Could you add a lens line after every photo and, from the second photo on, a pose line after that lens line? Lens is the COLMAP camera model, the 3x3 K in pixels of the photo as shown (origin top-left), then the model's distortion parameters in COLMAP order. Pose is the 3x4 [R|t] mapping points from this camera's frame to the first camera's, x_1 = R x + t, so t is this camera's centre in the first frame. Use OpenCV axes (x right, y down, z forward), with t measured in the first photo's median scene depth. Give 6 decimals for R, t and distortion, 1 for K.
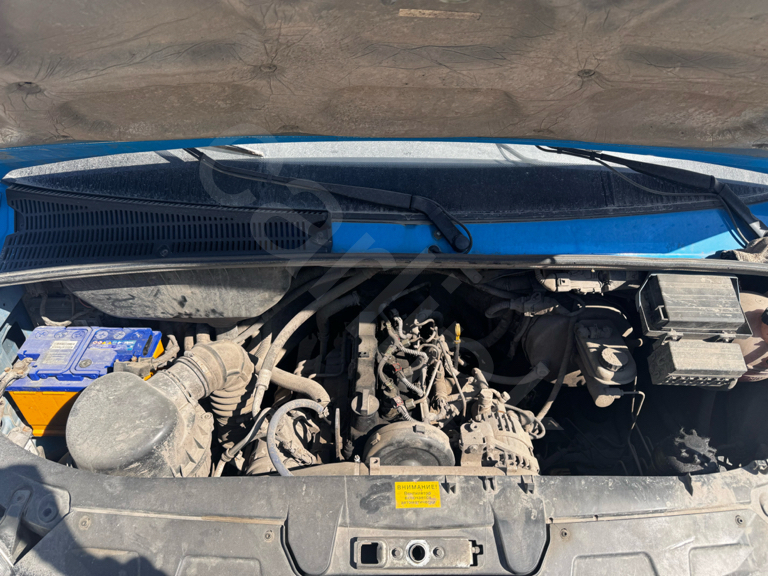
lens RADIAL K [[539.5, 0, 384.0], [0, 539.5, 288.0], [0, 0, 1]] dist [0.085956, -0.143160]
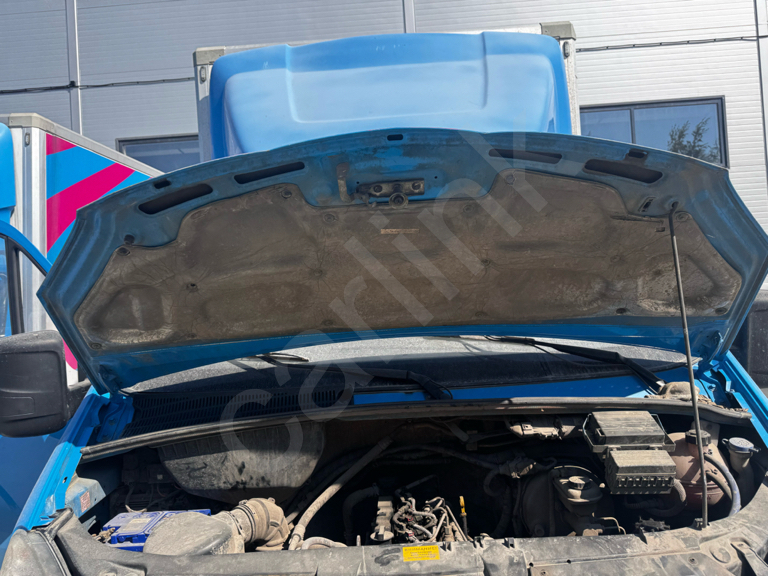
lens RADIAL K [[539.5, 0, 384.0], [0, 539.5, 288.0], [0, 0, 1]] dist [0.085956, -0.143160]
pose [[0.996449, -0.076277, -0.035654, 0.054766], [0.037511, 0.781260, -0.623078, 0.546369], [0.075381, 0.619528, 0.781347, -0.284343]]
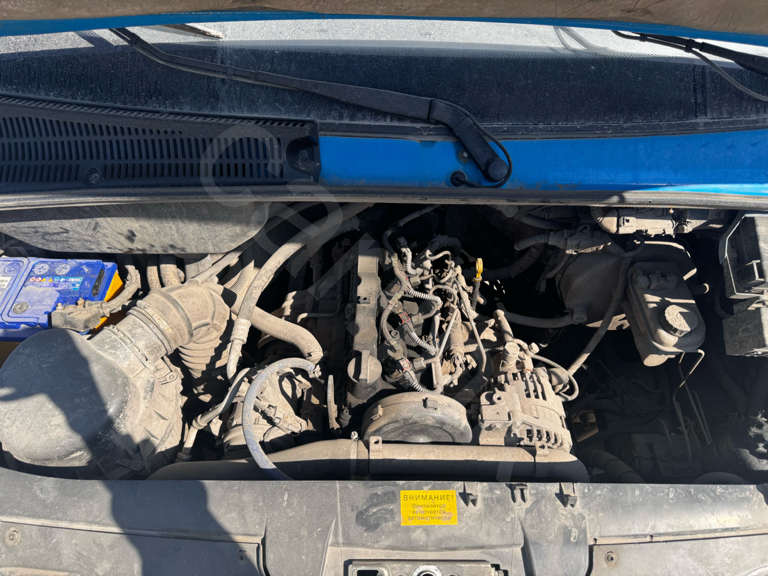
lens RADIAL K [[544.9, 0, 384.8], [0, 544.9, 284.6], [0, 0, 1]] dist [0.031807, -0.045273]
pose [[0.999892, 0.014324, -0.003348, -0.003403], [-0.013226, 0.975069, 0.221507, -0.090729], [0.006437, -0.221439, 0.975153, 0.236644]]
